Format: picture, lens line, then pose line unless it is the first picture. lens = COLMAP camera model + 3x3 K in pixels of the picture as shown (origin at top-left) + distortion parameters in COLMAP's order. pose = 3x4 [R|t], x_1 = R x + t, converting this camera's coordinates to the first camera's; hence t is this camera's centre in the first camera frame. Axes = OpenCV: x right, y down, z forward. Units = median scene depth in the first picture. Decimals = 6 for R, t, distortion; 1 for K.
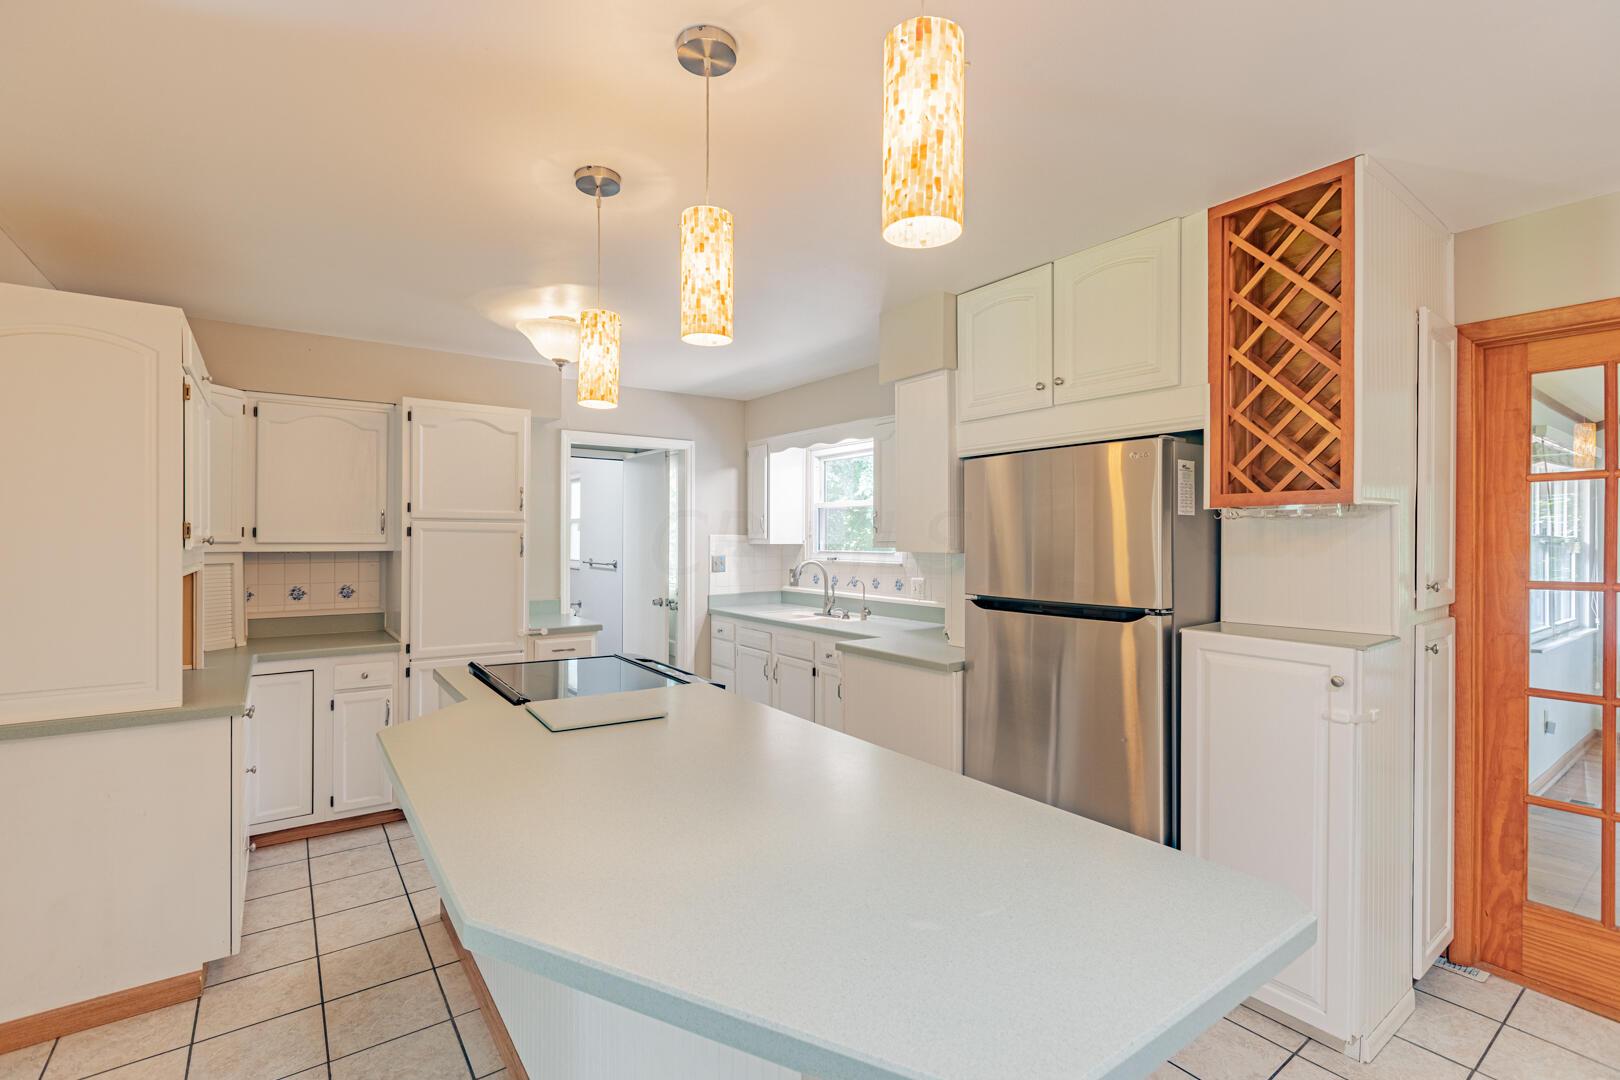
lens RADIAL K [[723.2, 0, 807.7], [0, 723.2, 538.6], [0, 0, 1]] dist [-0.002635, -0.000922]
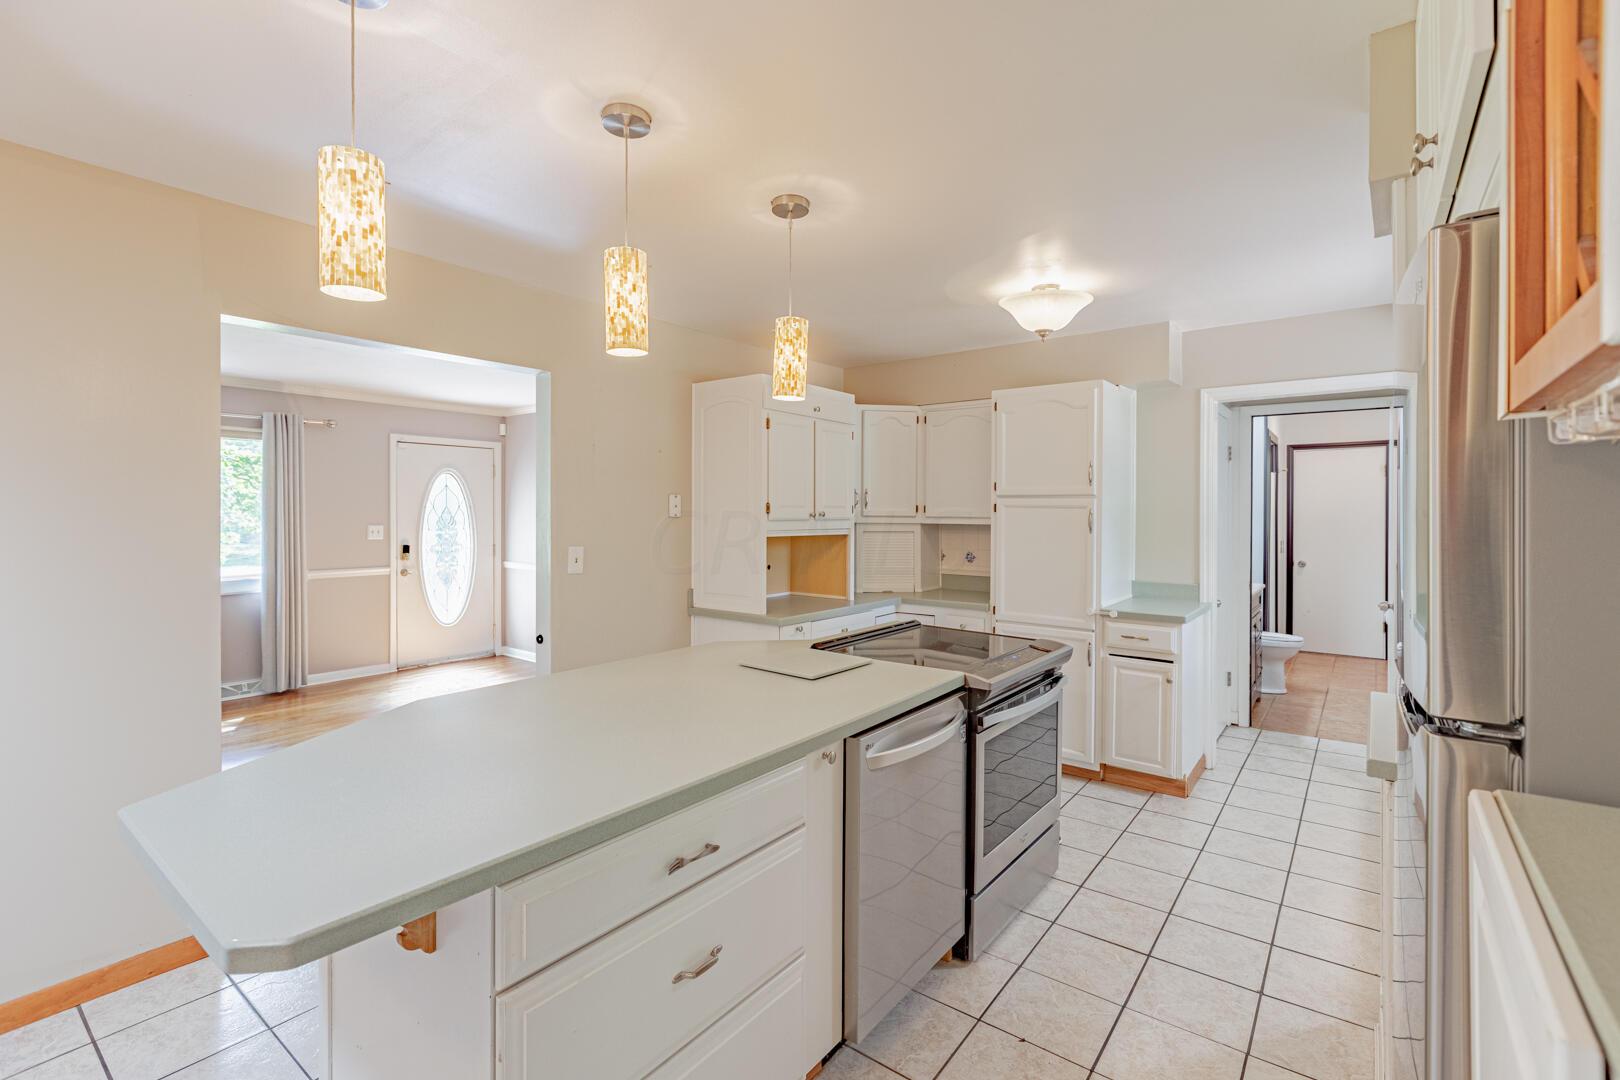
lens RADIAL K [[723.2, 0, 810.4], [0, 723.2, 518.3], [0, 0, 1]] dist [-0.002635, -0.000922]
pose [[0.295048, 0.007779, -0.955451, 0.503371], [-0.005247, 0.999965, 0.006521, 0.001150], [0.955468, 0.003089, 0.295078, 0.427790]]
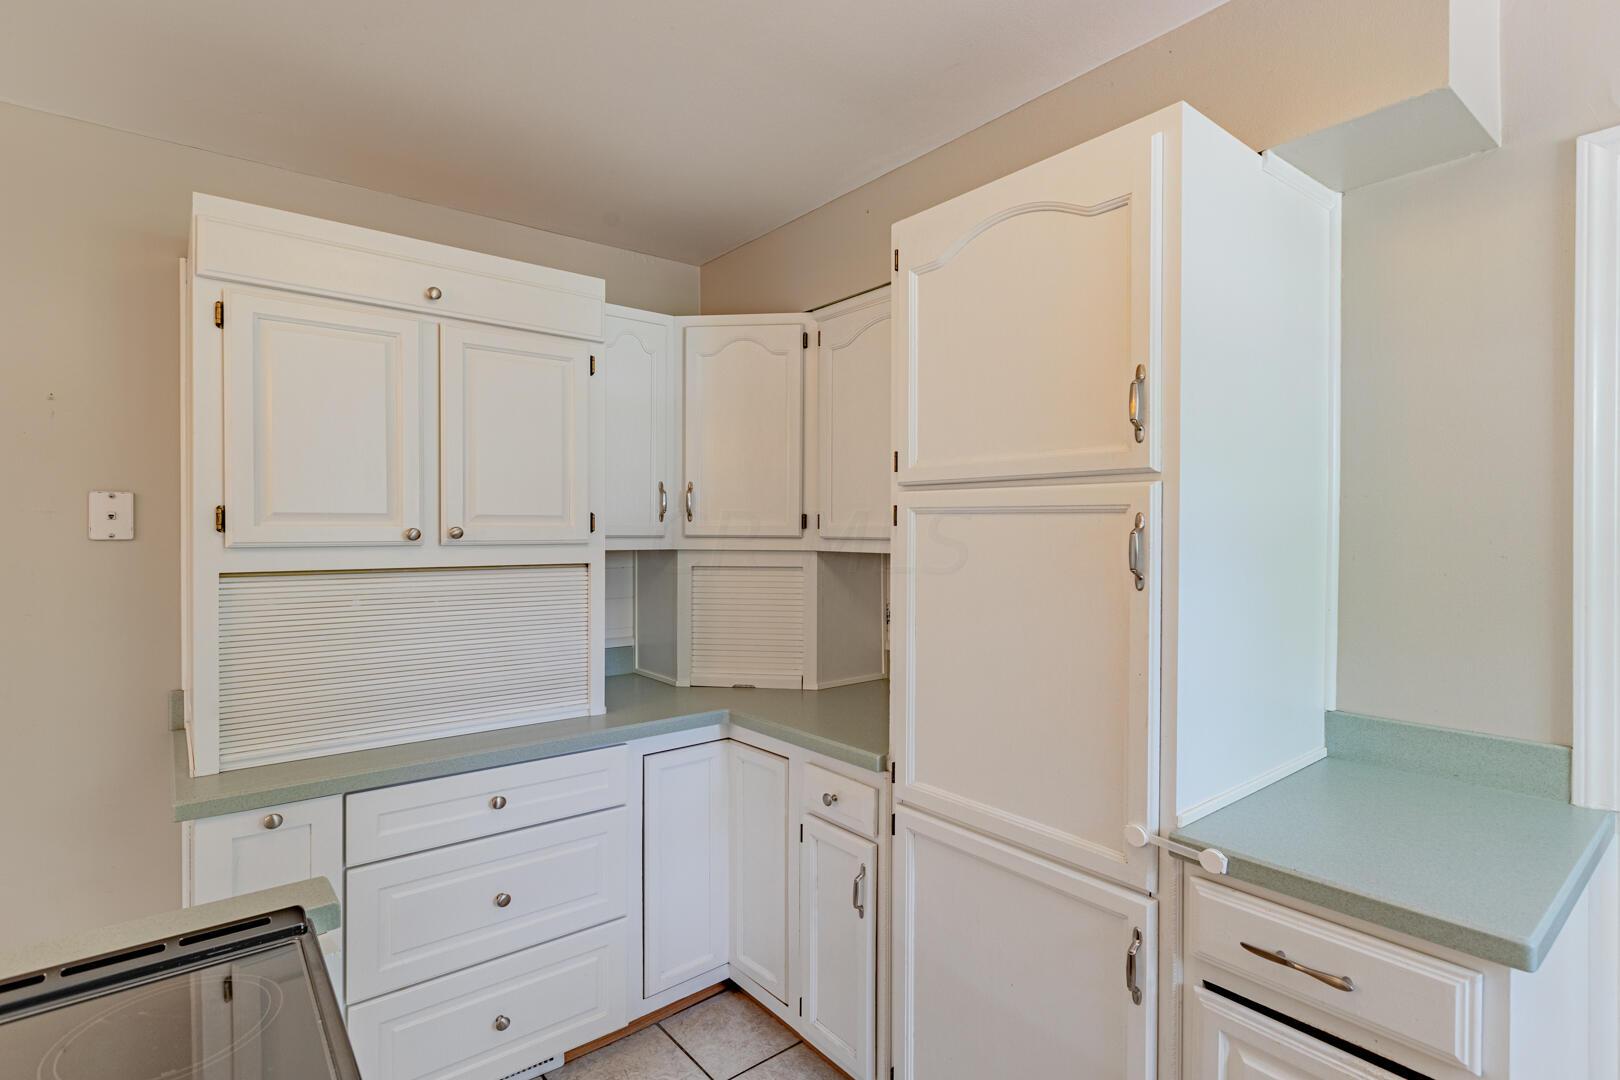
lens RADIAL K [[756.7, 0, 702.4], [0, 756.7, 535.8], [0, 0, 1]] dist [0.000449, 0.000366]
pose [[-0.031612, 0.004950, -0.999488, -0.077067], [-0.002128, 0.999985, 0.005019, 0.001117], [0.999498, 0.002285, -0.031601, 0.989749]]
